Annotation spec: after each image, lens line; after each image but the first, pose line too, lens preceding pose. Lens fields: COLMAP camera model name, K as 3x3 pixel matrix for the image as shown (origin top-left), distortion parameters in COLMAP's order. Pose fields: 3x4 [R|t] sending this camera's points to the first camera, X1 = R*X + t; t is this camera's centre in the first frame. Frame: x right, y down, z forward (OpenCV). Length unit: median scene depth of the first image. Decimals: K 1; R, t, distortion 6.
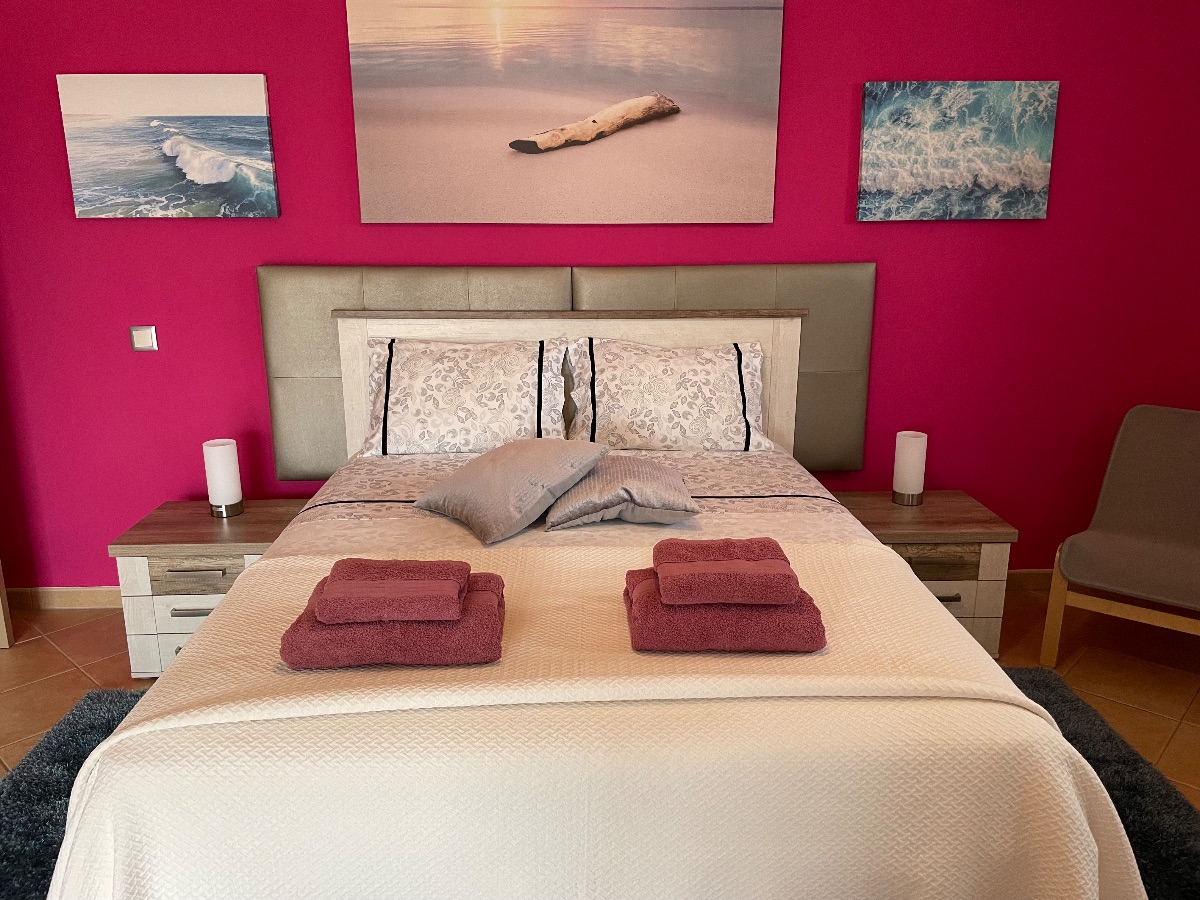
lens RADIAL K [[927.3, 0, 600.0], [0, 927.3, 450.0], [0, 0, 1]] dist [0.104880, -0.137251]
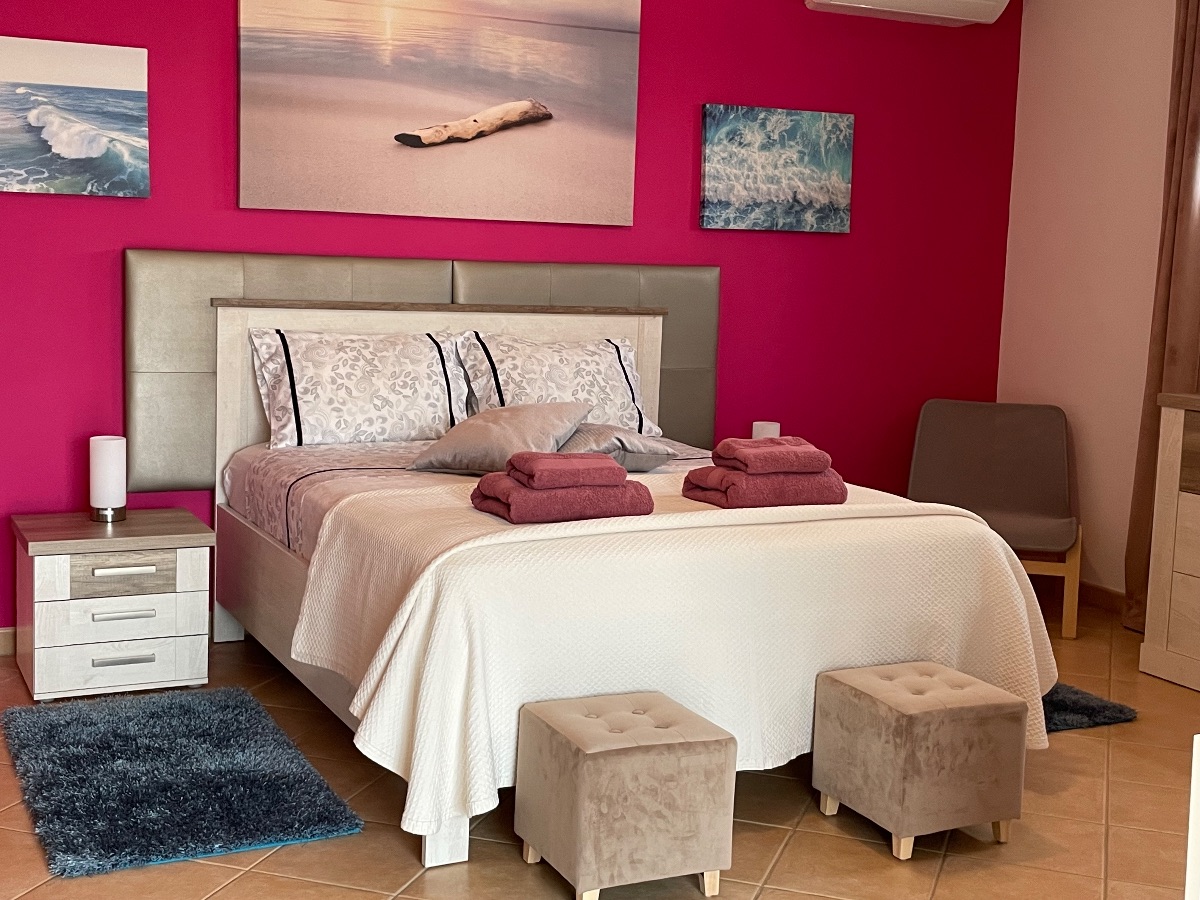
lens RADIAL K [[1525.3, 0, 600.0], [0, 1525.3, 450.0], [0, 0, 1]] dist [0.163164, -0.283321]
pose [[0.914969, -0.020780, 0.402988, -0.560607], [0.067164, 0.992585, -0.101310, 0.182614], [-0.397894, 0.119762, 0.909581, -0.529557]]
